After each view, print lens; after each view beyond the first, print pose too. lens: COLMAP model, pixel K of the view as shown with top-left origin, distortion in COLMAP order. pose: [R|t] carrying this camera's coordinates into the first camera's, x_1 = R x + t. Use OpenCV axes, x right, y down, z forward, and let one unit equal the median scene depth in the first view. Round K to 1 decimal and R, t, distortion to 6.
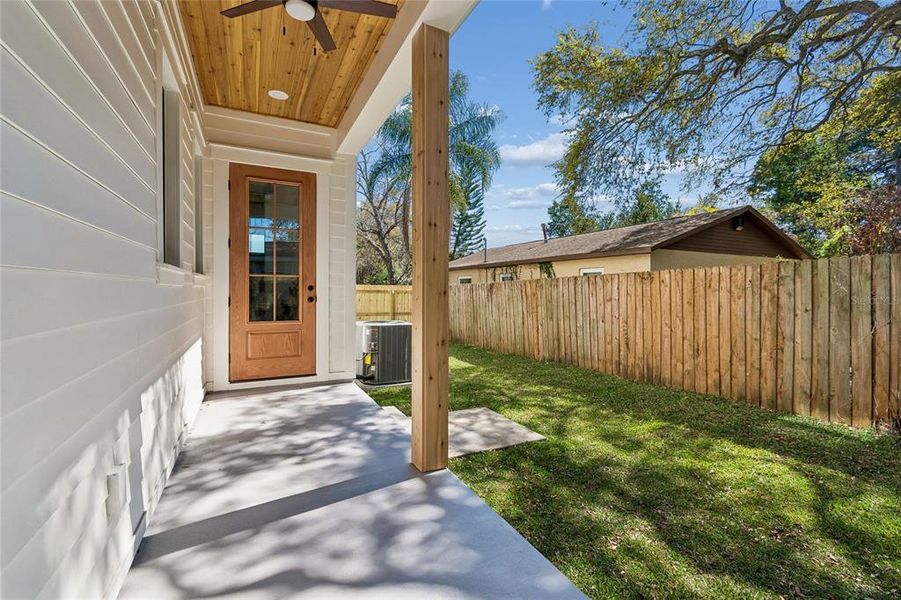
lens RADIAL K [[400.2, 0, 447.5], [0, 400.2, 286.8], [0, 0, 1]] dist [0.000912, -0.000223]
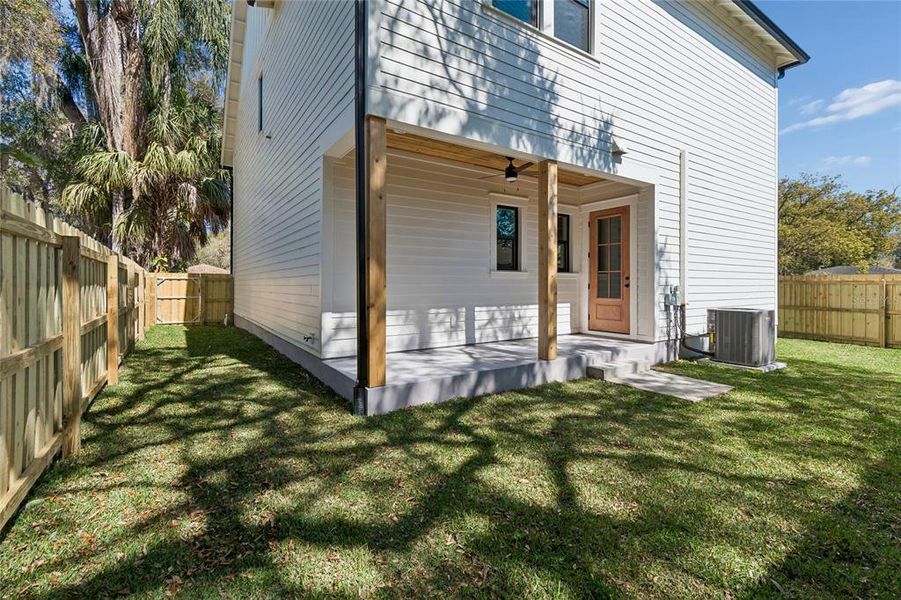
lens RADIAL K [[400.2, 0, 447.5], [0, 400.2, 286.8], [0, 0, 1]] dist [0.000912, -0.000223]
pose [[0.114729, 0.002366, -0.993394, 1.165966], [0.005512, 0.999980, 0.003018, 0.026581], [0.993381, -0.005822, 0.114714, 0.113387]]
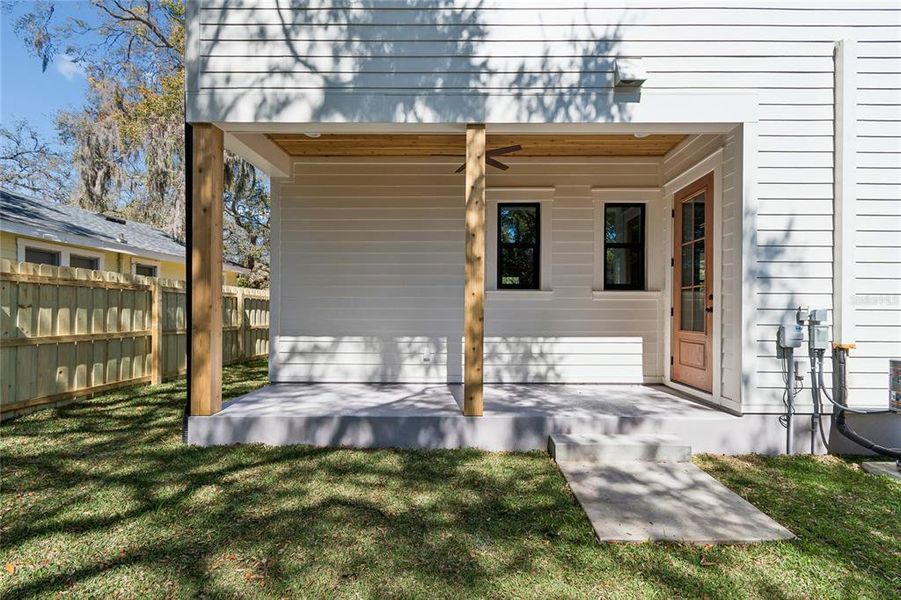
lens RADIAL K [[408.5, 0, 459.8], [0, 408.5, 314.4], [0, 0, 1]] dist [0.004051, -0.000476]
pose [[-0.452951, -0.000282, -0.891536, 0.766071], [-0.001157, 0.999999, 0.000272, 0.041257], [0.891535, 0.001154, -0.452951, 0.925010]]
